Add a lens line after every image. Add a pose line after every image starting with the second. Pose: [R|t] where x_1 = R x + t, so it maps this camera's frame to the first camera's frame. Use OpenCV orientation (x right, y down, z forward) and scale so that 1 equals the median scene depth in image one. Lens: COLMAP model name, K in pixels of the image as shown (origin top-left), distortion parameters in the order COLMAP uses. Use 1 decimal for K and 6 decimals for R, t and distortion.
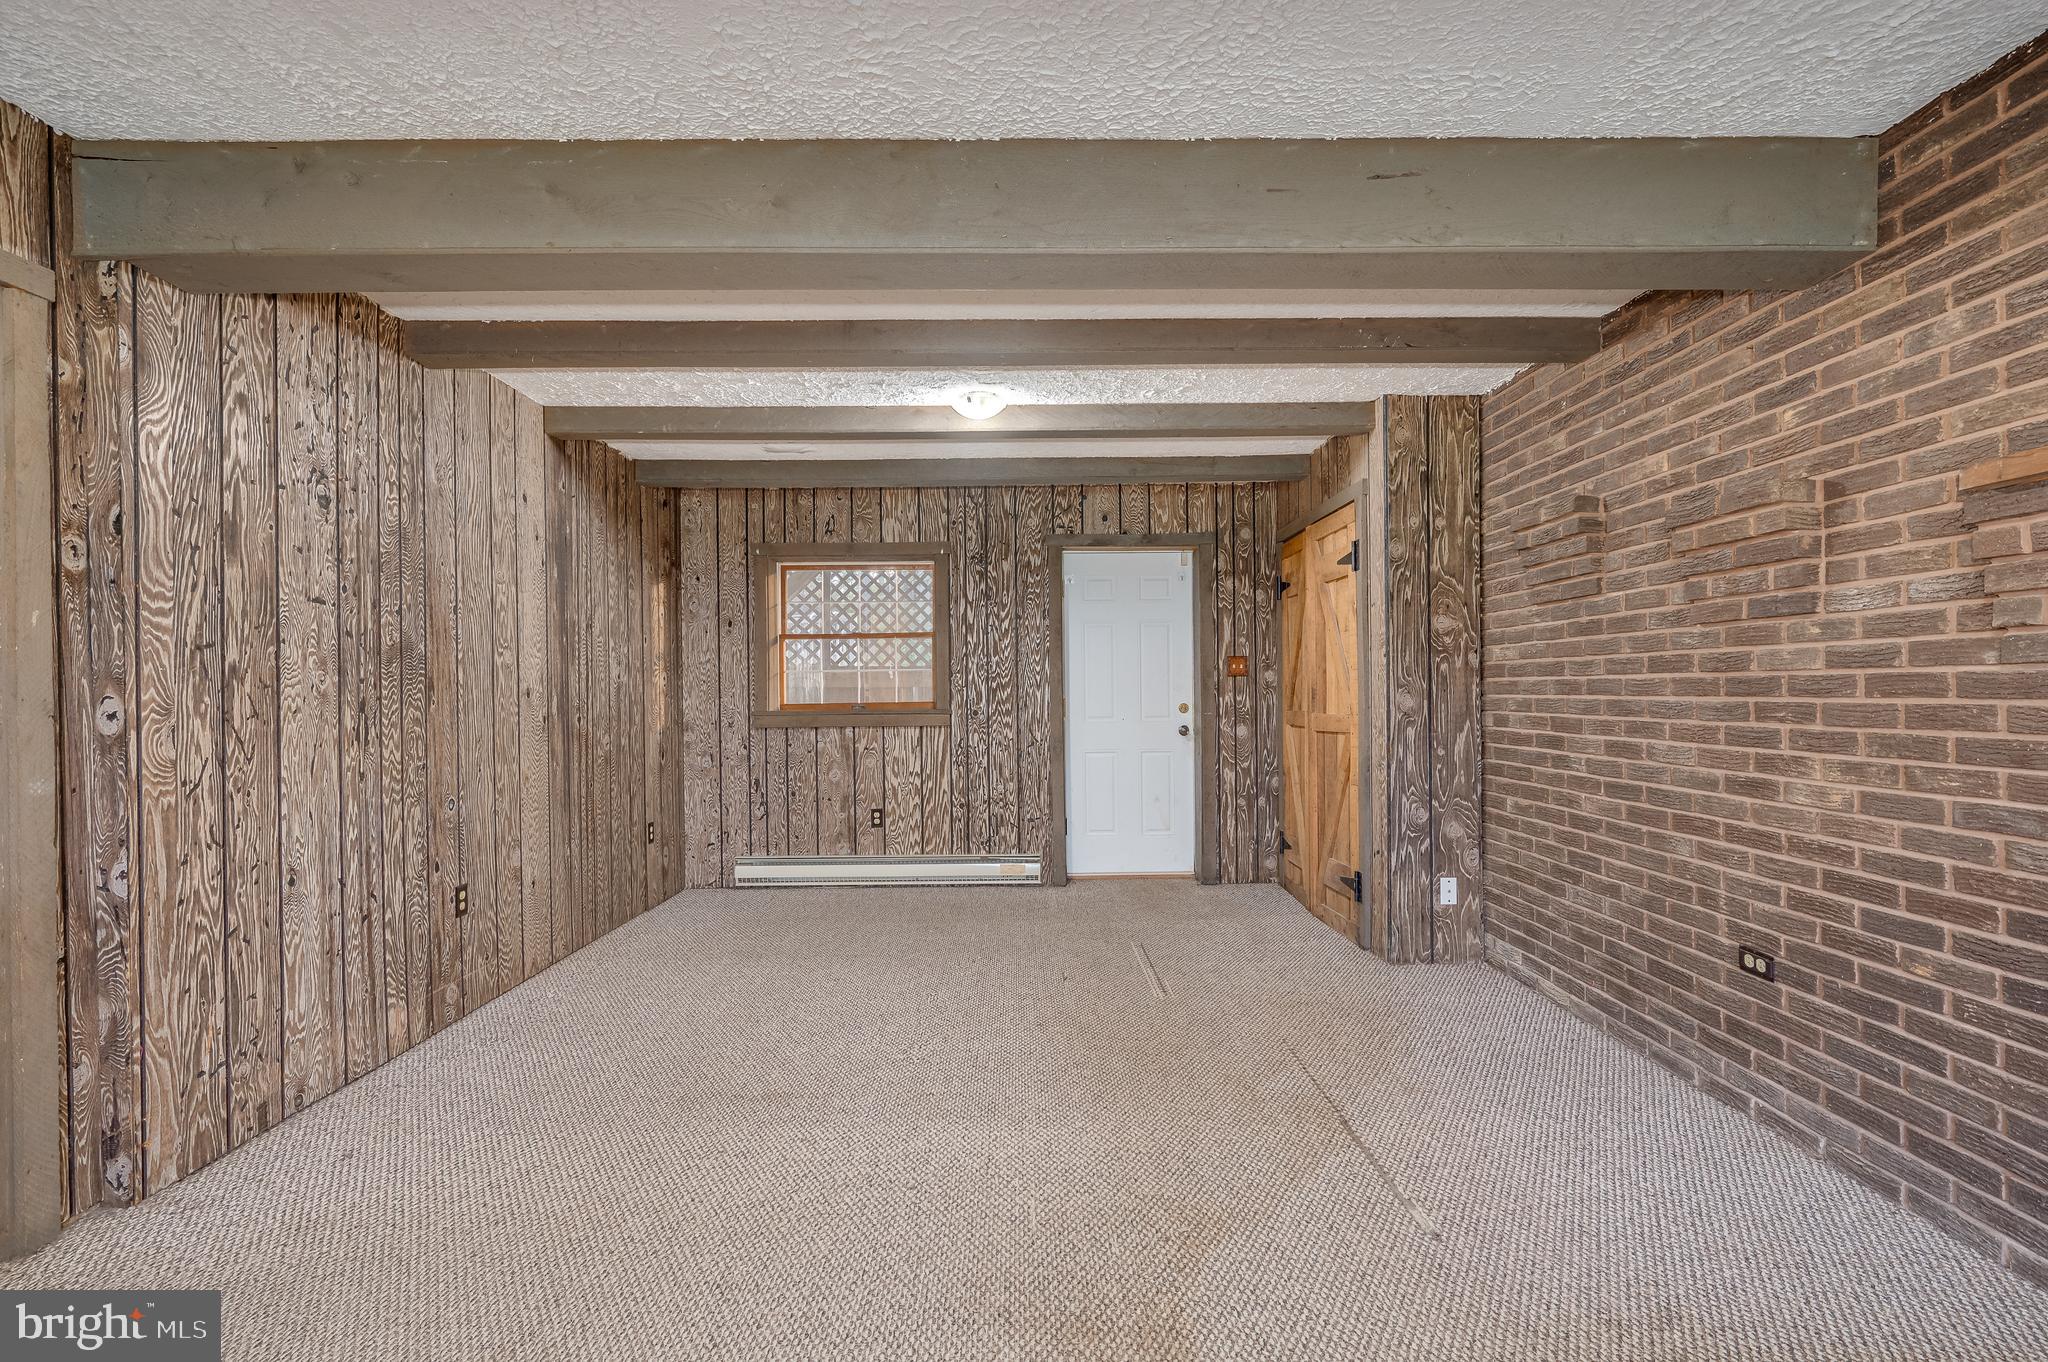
lens RADIAL K [[908.6, 0, 1025.5], [0, 908.6, 688.8], [0, 0, 1]] dist [0.000935, 0.000612]
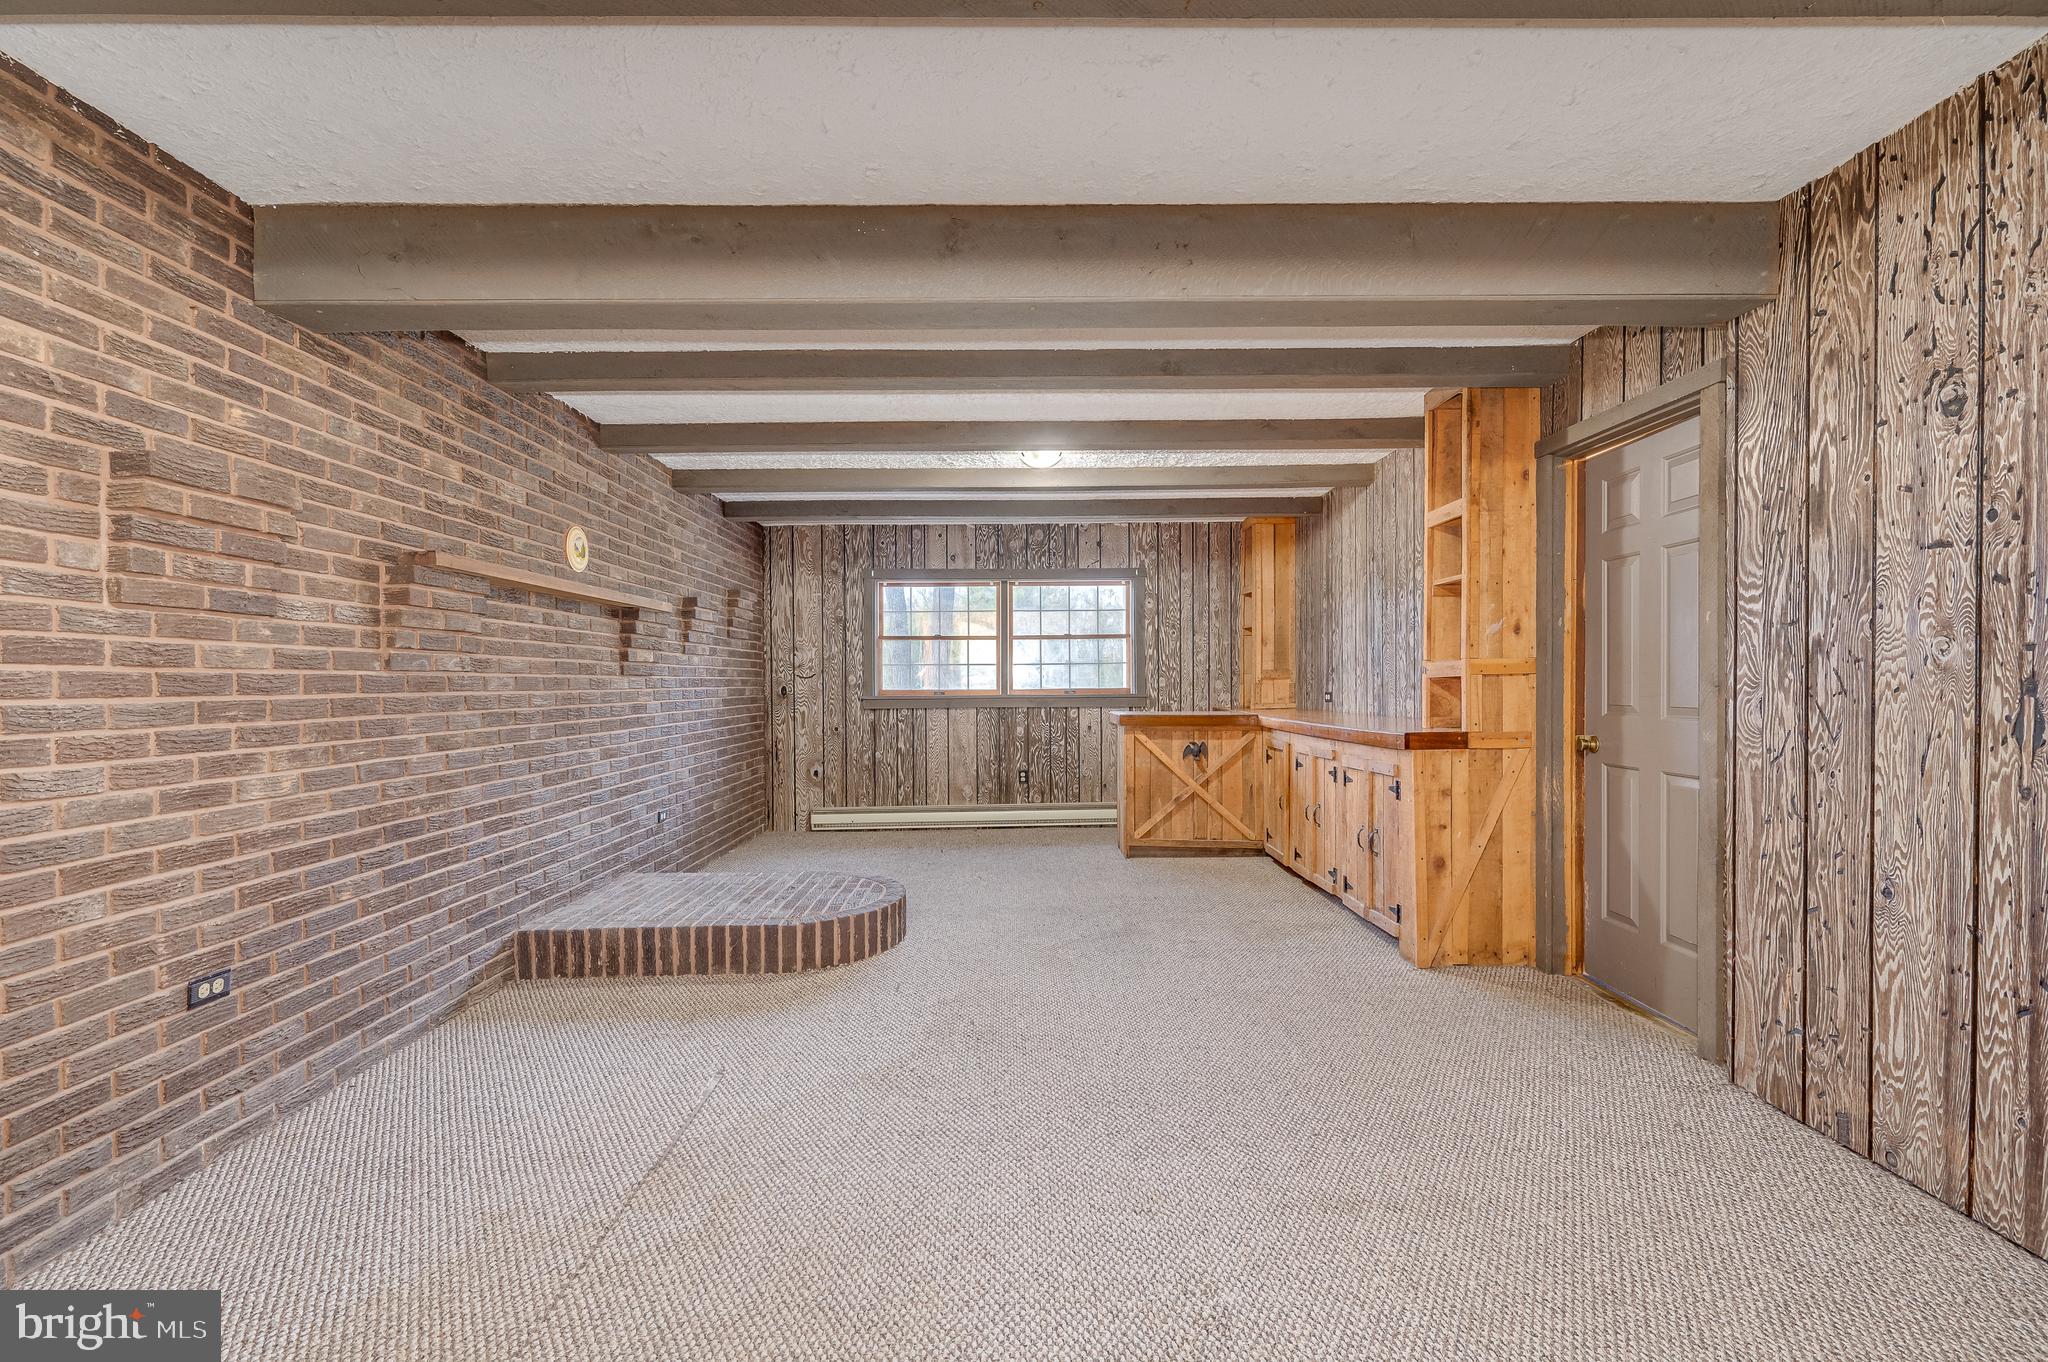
lens RADIAL K [[908.6, 0, 1027.3], [0, 908.6, 686.6], [0, 0, 1]] dist [0.000935, 0.000612]
pose [[-0.999778, 0.014945, -0.014850, -0.006850], [0.014892, 0.999882, 0.003652, 0.008296], [0.014903, 0.003430, -0.999883, 1.969191]]
